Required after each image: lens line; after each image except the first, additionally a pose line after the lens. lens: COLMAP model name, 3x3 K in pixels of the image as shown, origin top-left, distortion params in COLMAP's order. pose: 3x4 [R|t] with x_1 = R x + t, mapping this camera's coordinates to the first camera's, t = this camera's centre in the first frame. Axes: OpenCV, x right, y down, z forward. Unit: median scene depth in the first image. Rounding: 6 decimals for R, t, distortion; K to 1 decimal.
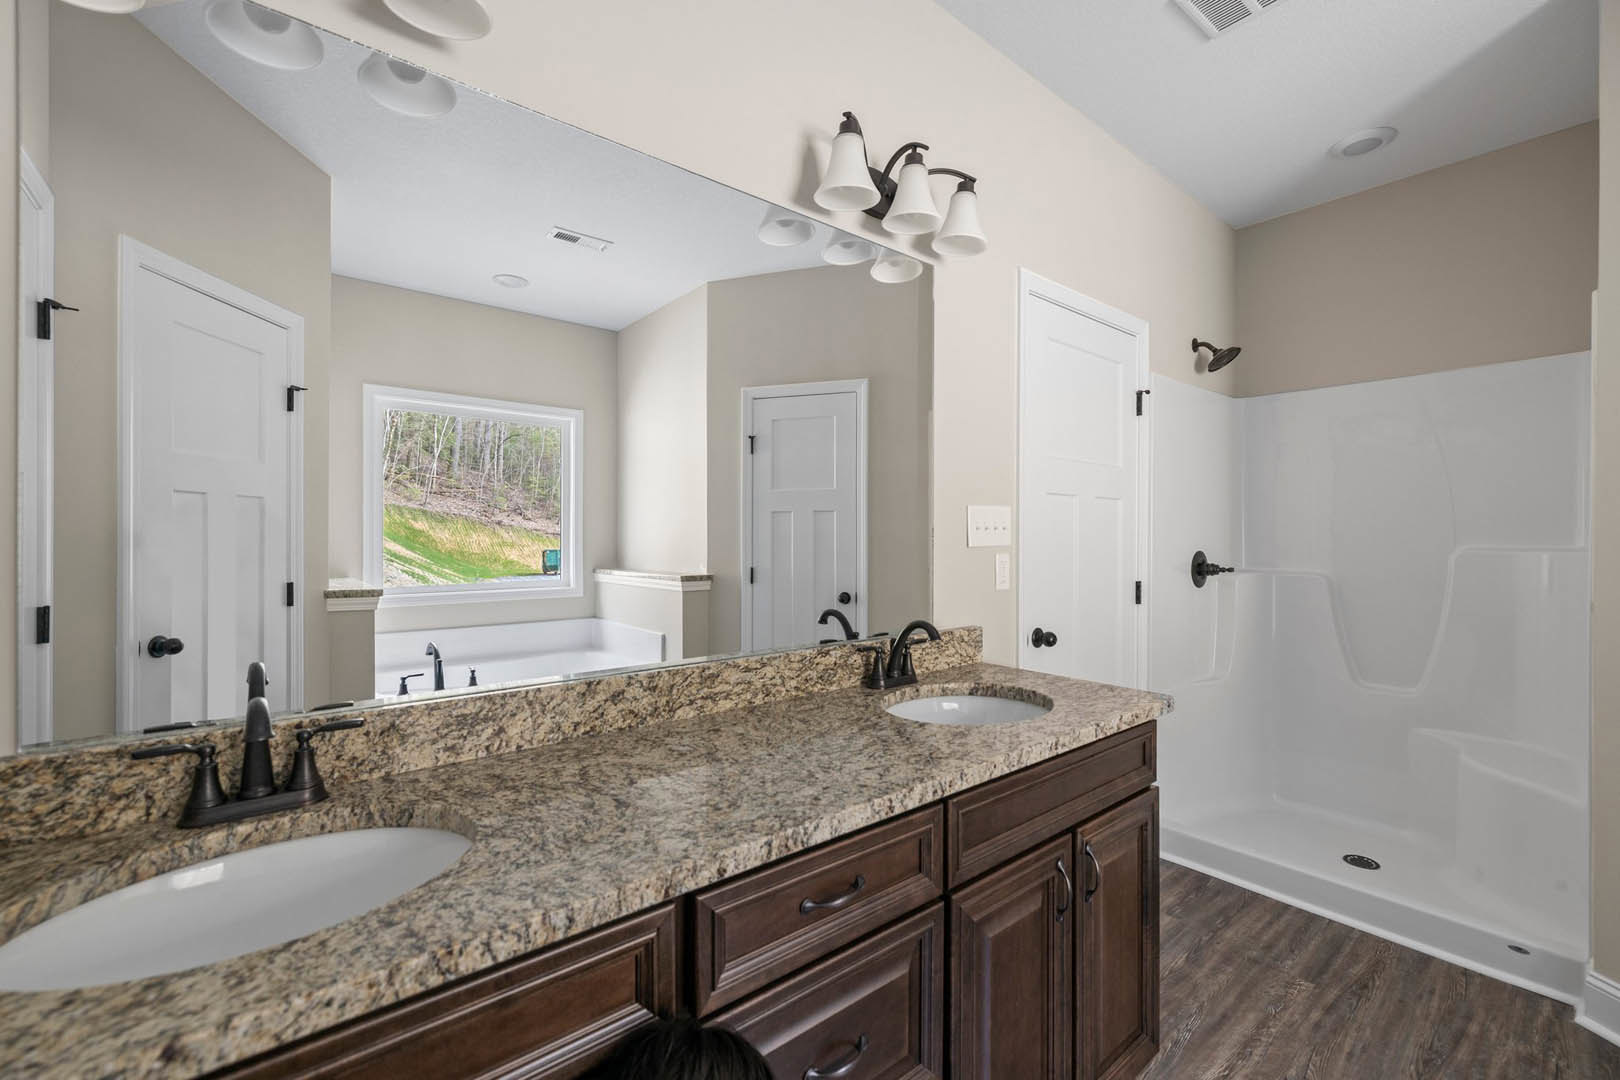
lens RADIAL K [[693.9, 0, 803.2], [0, 693.9, 540.1], [0, 0, 1]] dist [-0.001118, 0.000918]
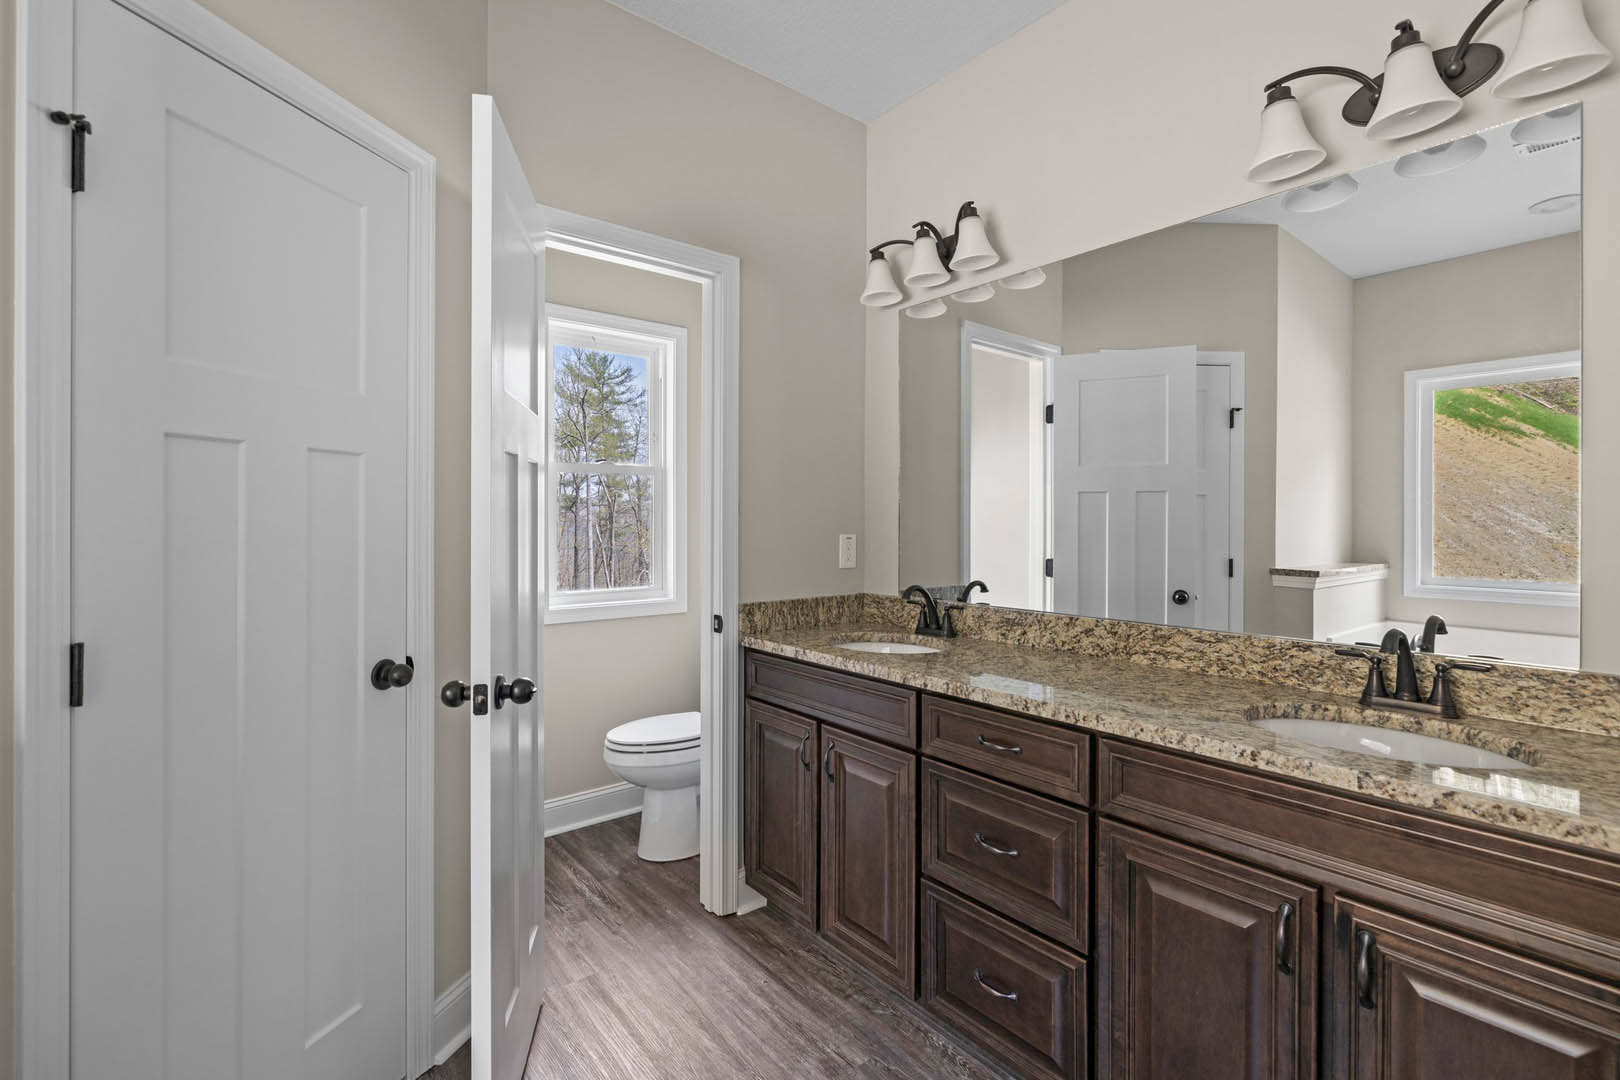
lens RADIAL K [[716.2, 0, 801.7], [0, 716.2, 527.0], [0, 0, 1]] dist [0.002650, 0.000611]
pose [[-0.009665, 0.007268, -0.999927, 1.133005], [-0.010016, 0.999923, 0.007365, -0.001170], [0.999903, 0.010087, -0.009592, 0.368121]]
